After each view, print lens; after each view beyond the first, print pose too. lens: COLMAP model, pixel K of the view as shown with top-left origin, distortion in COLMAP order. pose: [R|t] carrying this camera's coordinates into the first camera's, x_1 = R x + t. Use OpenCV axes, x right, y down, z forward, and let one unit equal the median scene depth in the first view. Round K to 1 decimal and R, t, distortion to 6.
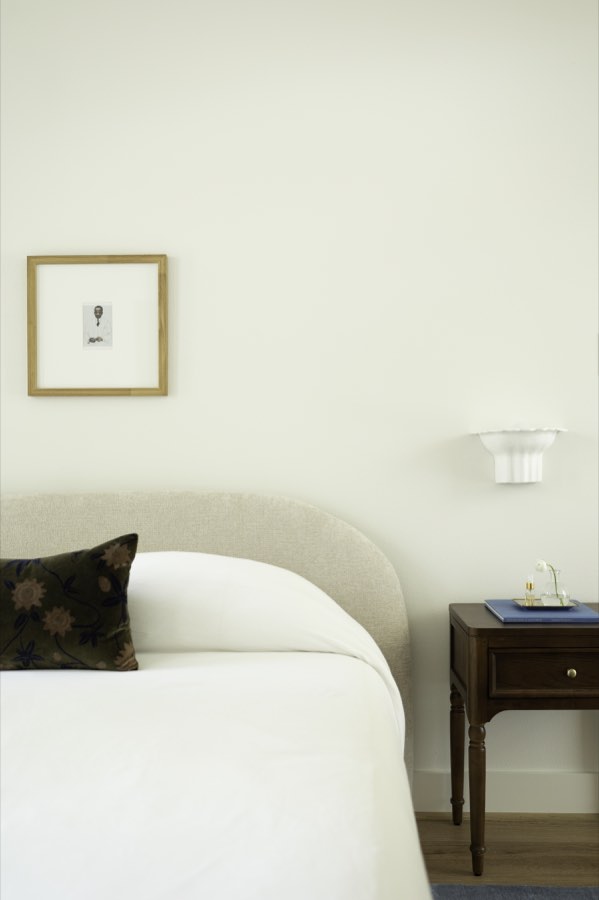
lens RADIAL K [[899.3, 0, 292.6], [0, 899.3, 451.3], [0, 0, 1]] dist [-0.004982, 0.000107]
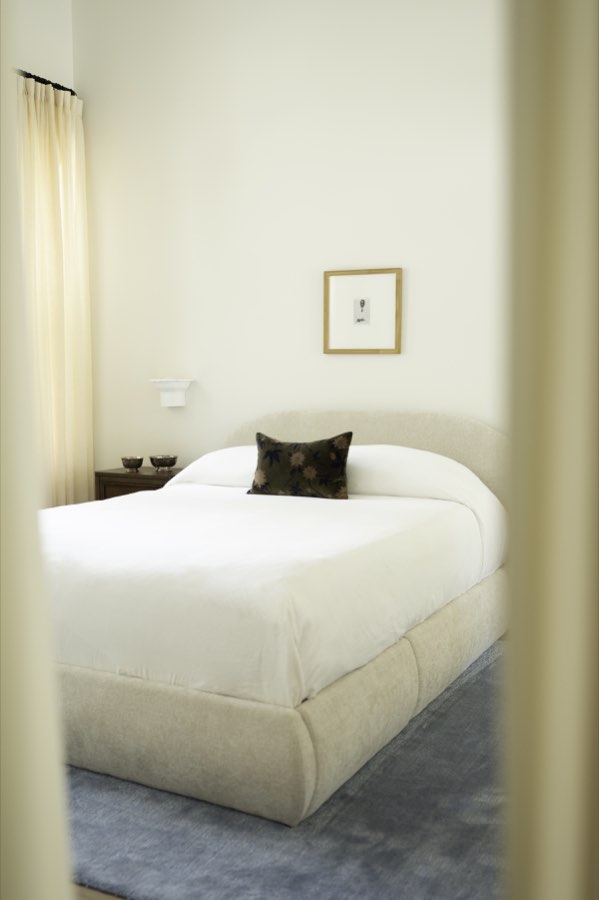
lens RADIAL K [[899.3, 0, 292.6], [0, 899.3, 451.3], [0, 0, 1]] dist [-0.004982, 0.000107]
pose [[0.900583, 0.046860, -0.432151, 0.548726], [-0.009373, 0.996035, 0.088471, -0.036778], [0.434583, -0.075625, 0.897451, -0.791971]]
